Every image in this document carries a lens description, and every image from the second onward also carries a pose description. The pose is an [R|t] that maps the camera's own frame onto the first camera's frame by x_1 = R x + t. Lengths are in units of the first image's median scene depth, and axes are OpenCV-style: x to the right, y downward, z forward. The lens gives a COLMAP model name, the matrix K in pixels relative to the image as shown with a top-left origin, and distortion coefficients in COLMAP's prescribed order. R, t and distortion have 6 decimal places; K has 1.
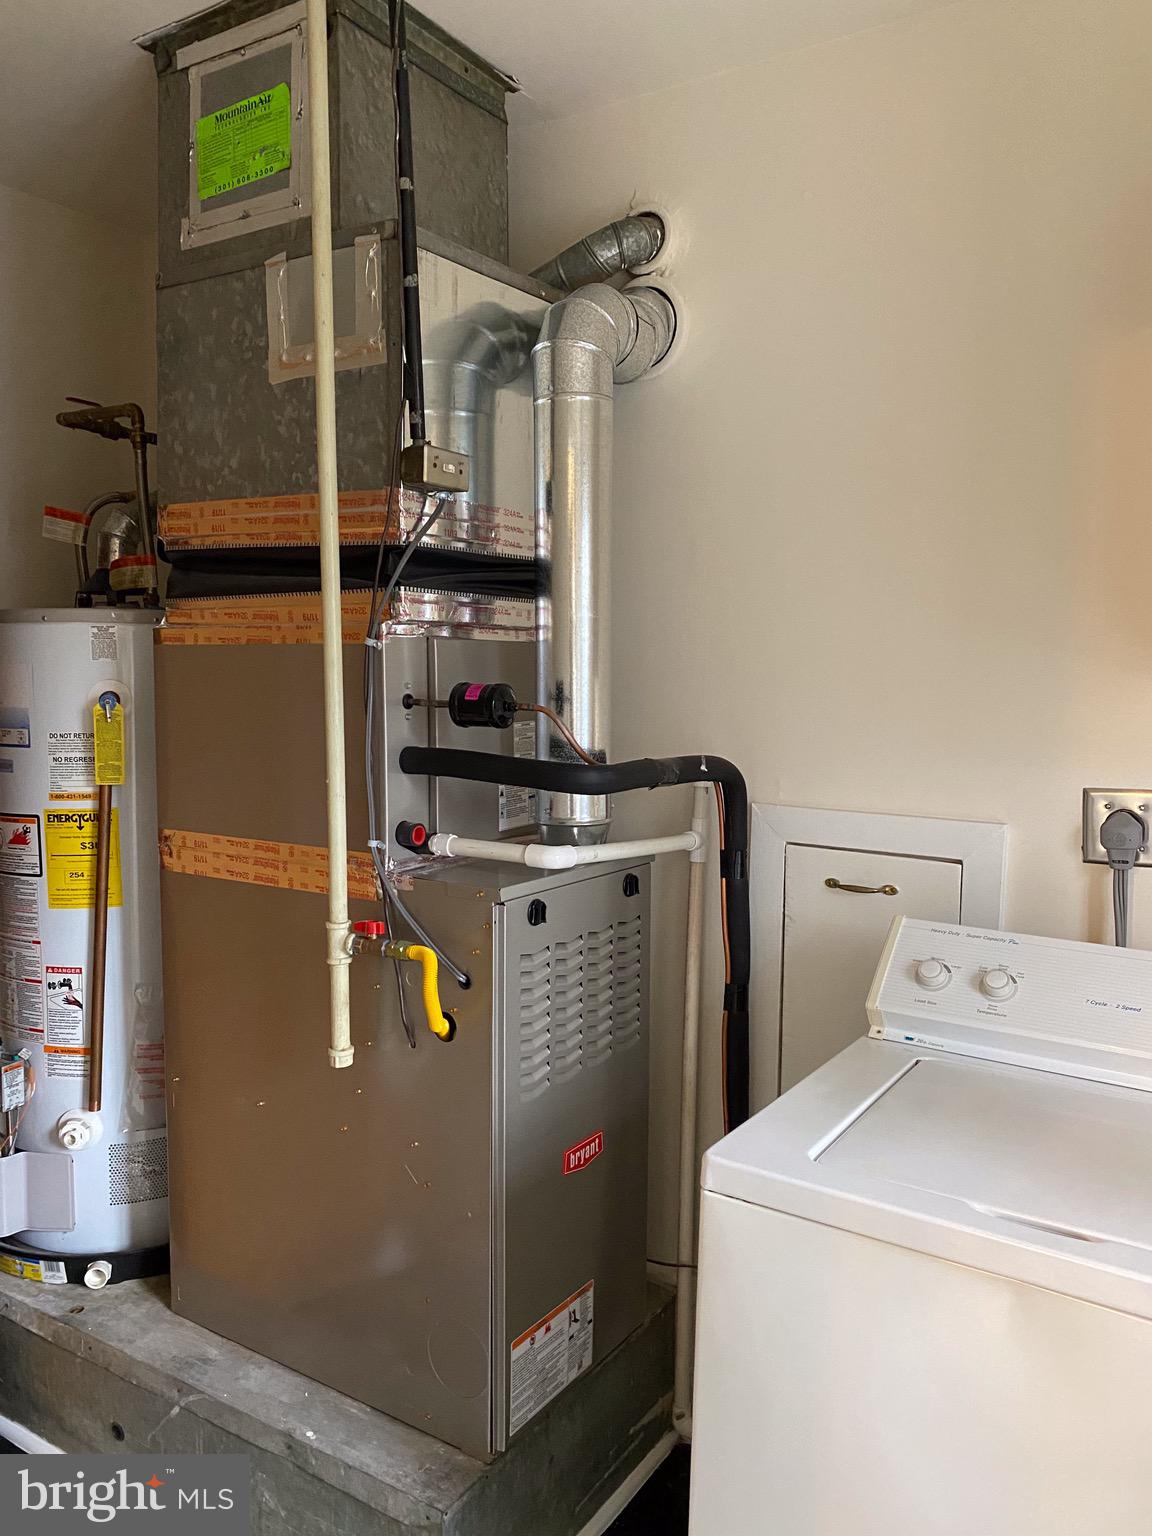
lens RADIAL K [[1138.1, 0, 577.7], [0, 1138.1, 716.2], [0, 0, 1]] dist [-0.026061, -0.001006]
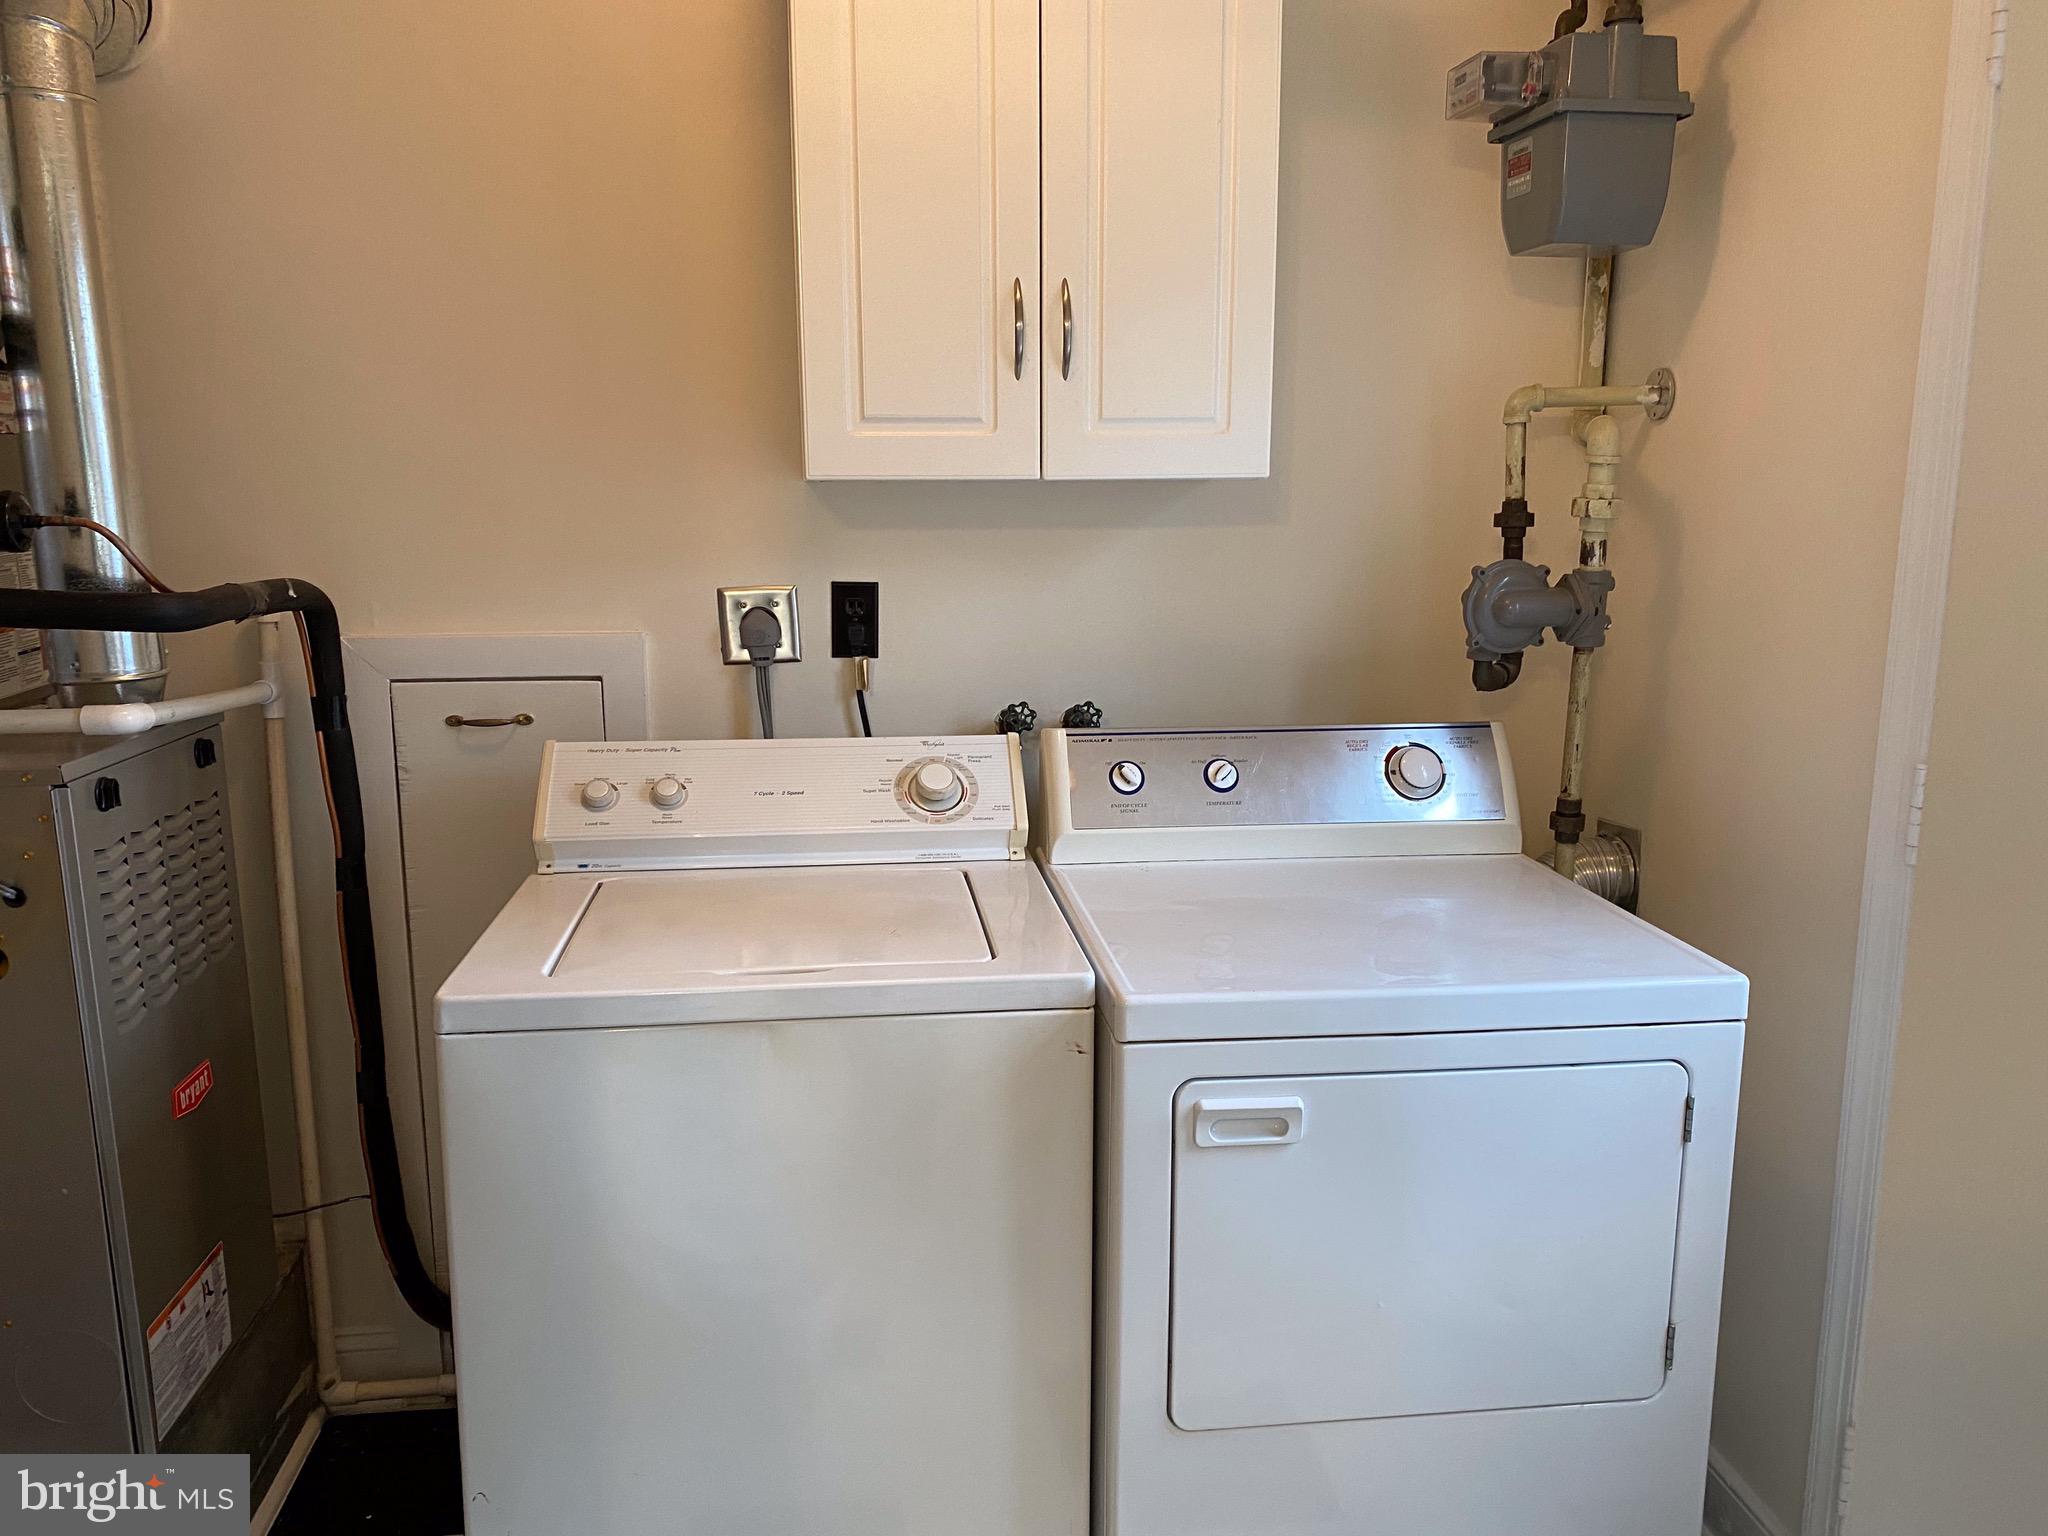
lens RADIAL K [[1601.5, 0, 1024.0], [0, 1601.5, 768.0], [0, 0, 1]] dist [-0.000609, -0.000571]
pose [[0.757047, -0.134396, 0.639388, -0.239568], [0.043554, 0.986819, 0.155856, 0.013433], [-0.651907, -0.090142, 0.752922, -0.201396]]
